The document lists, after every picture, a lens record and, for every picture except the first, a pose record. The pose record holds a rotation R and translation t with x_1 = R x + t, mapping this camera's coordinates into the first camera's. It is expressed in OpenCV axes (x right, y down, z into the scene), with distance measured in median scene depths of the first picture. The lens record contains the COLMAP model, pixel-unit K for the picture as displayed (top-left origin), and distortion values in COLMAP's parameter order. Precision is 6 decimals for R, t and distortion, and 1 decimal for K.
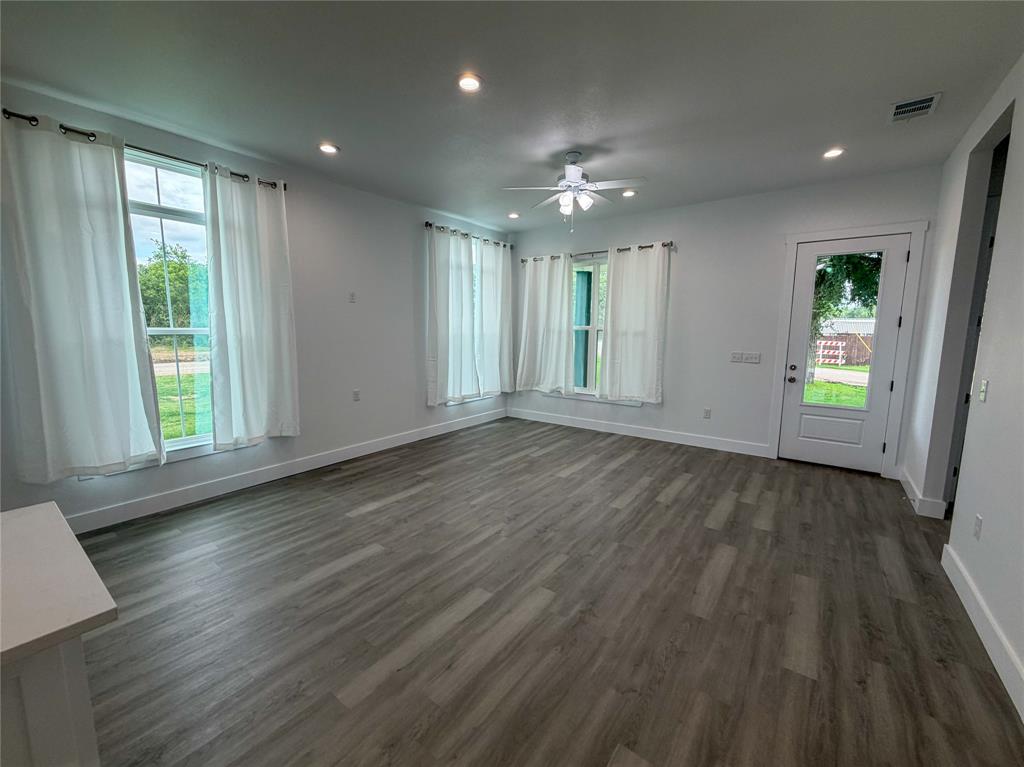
lens RADIAL K [[413.6, 0, 508.3], [0, 413.6, 382.2], [0, 0, 1]] dist [0.000239, 0.000700]
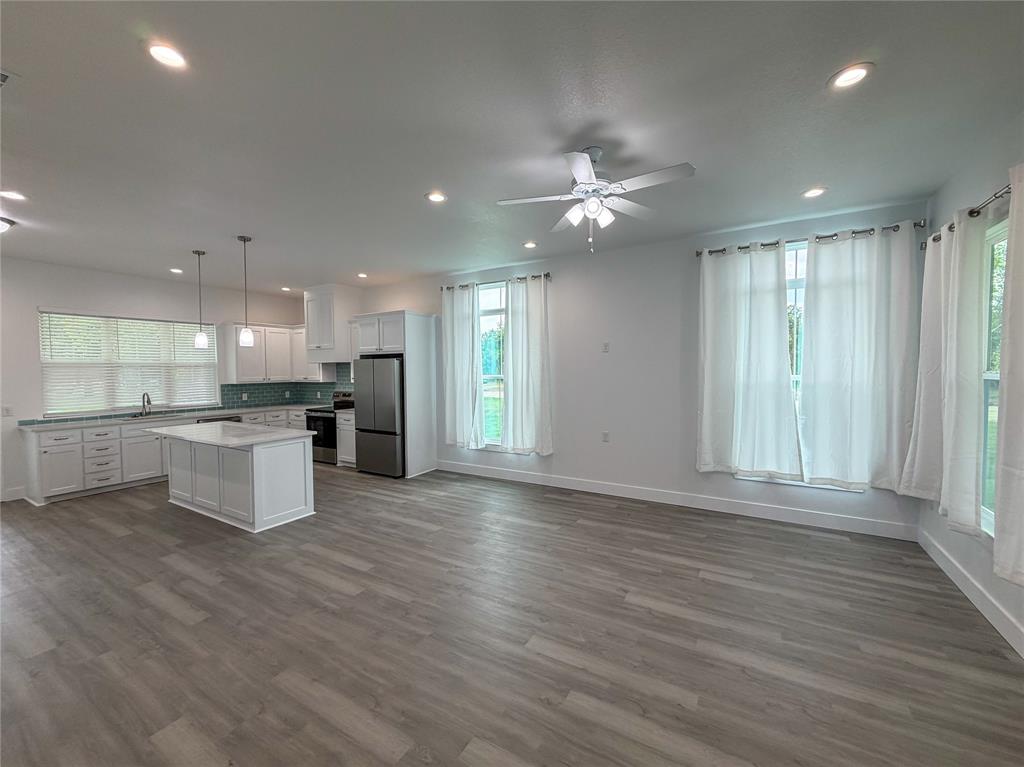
lens RADIAL K [[413.6, 0, 510.8], [0, 413.6, 383.8], [0, 0, 1]] dist [0.000239, 0.000700]
pose [[0.110583, 0.031732, -0.993360, 0.751819], [-0.118908, 0.992733, 0.018475, -0.106701], [0.986728, 0.116076, 0.113553, 0.683796]]
